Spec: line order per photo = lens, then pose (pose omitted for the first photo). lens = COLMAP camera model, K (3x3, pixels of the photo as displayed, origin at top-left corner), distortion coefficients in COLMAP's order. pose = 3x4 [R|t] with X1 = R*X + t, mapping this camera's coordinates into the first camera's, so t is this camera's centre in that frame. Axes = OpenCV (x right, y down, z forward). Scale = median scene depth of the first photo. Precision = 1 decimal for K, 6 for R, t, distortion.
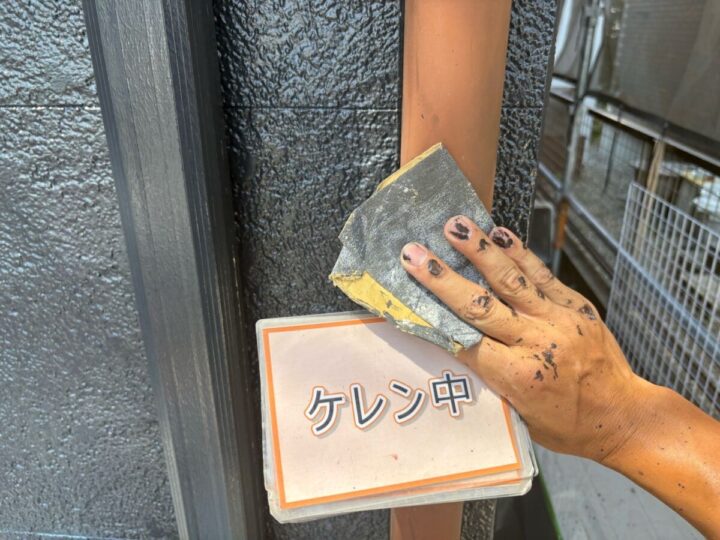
lens RADIAL K [[548.5, 0, 360.0], [0, 548.5, 270.0], [0, 0, 1]] dist [-0.002341, -0.001338]
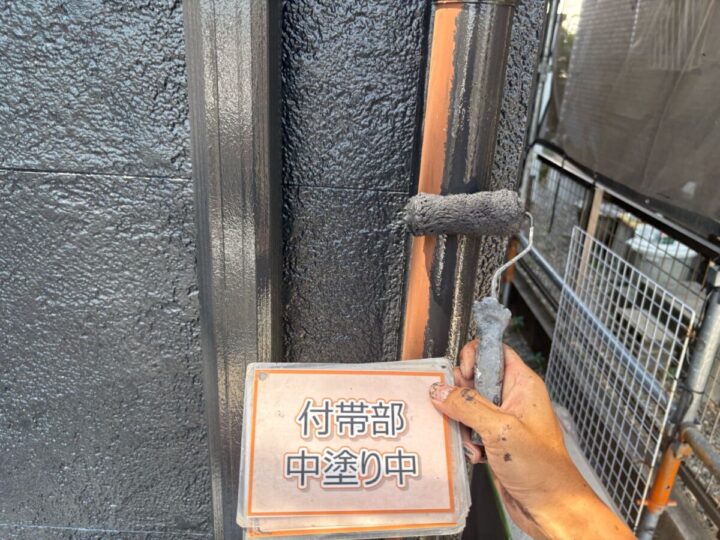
lens RADIAL K [[543.2, 0, 358.7], [0, 543.2, 277.1], [0, 0, 1]] dist [0.014120, -0.025377]
pose [[0.996125, 0.028602, 0.083167, -0.147847], [-0.025869, 0.999096, -0.033746, -0.032059], [-0.084057, 0.031464, 0.995964, -0.292460]]
